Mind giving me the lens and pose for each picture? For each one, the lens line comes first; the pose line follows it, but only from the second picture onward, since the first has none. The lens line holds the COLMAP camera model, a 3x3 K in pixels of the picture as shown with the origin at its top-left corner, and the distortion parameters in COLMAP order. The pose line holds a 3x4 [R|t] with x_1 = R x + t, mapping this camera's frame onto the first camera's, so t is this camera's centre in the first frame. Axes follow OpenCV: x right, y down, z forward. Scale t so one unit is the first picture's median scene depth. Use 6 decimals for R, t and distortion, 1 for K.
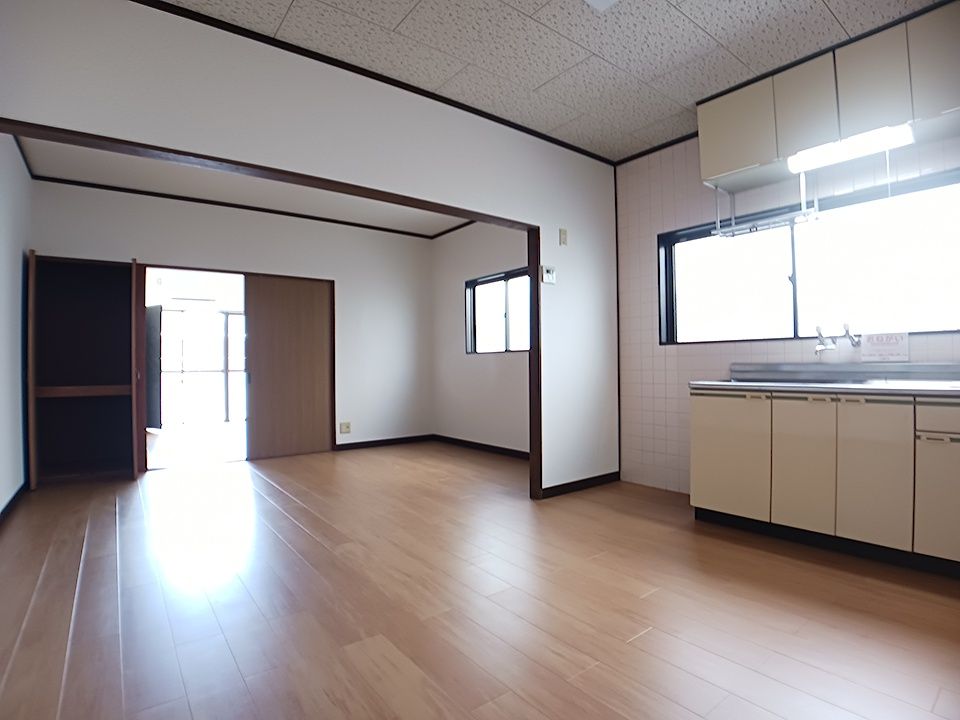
lens RADIAL K [[490.0, 0, 480.0], [0, 490.0, 360.0], [0, 0, 1]] dist [-0.068977, 0.000161]
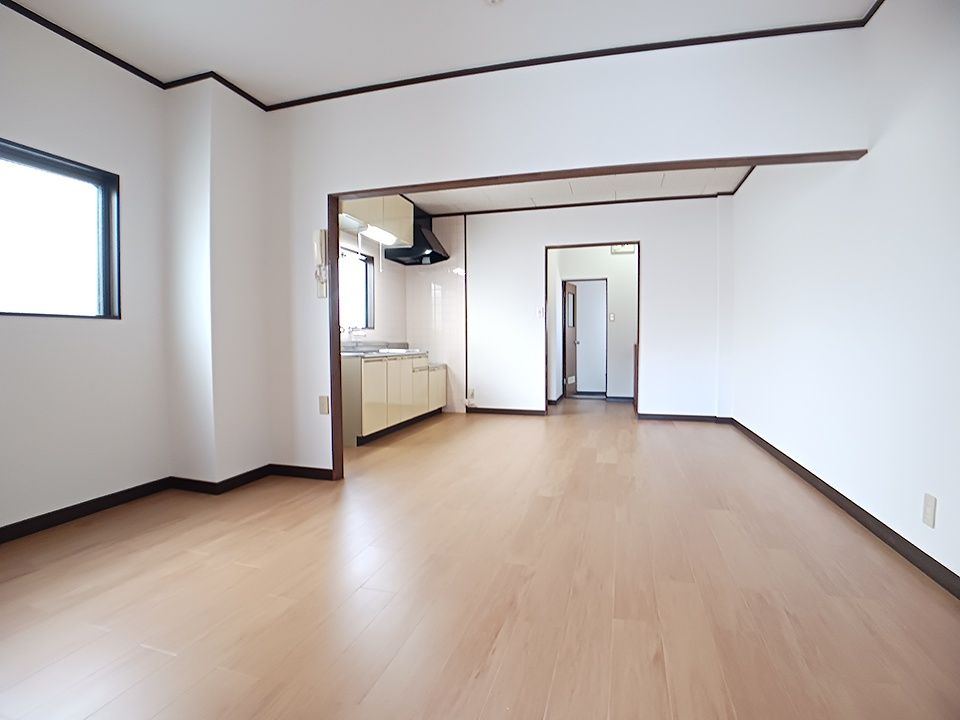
lens RADIAL K [[490.0, 0, 480.0], [0, 490.0, 360.0], [0, 0, 1]] dist [-0.068977, 0.000161]
pose [[-0.601155, -0.019206, 0.798901, -1.072722], [0.007327, 0.999537, 0.029542, 0.023545], [-0.799099, 0.023613, -0.600736, 1.791313]]
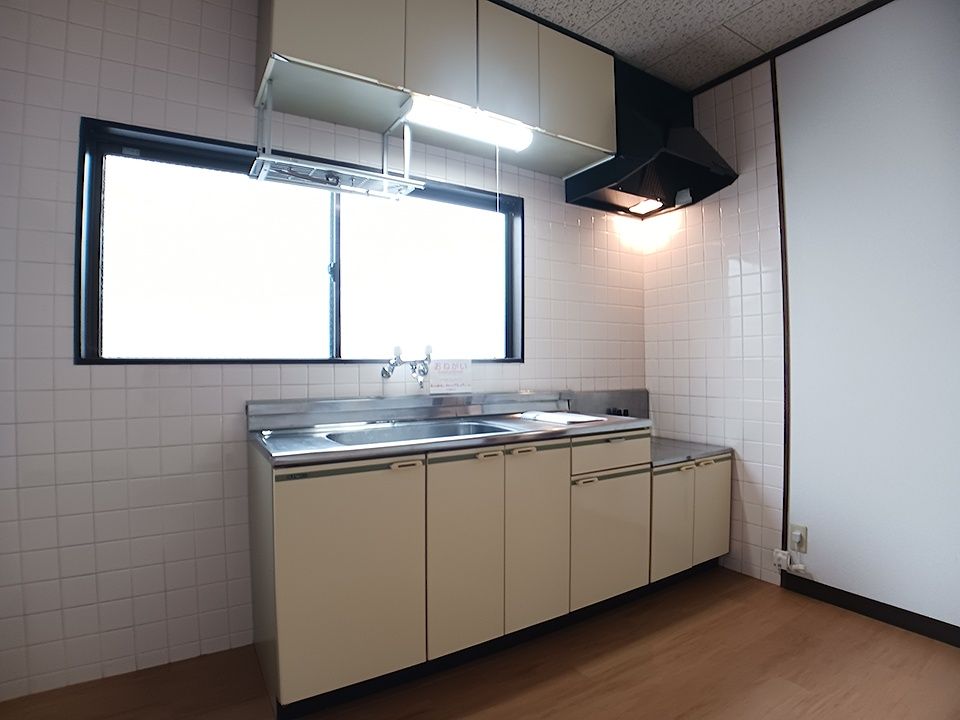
lens RADIAL K [[490.0, 0, 480.0], [0, 490.0, 360.0], [0, 0, 1]] dist [-0.068977, 0.000161]
pose [[0.115405, 0.020888, 0.993099, -0.005643], [-0.001513, 0.999781, -0.020853, -0.037813], [-0.993317, 0.000904, 0.115412, 0.833323]]
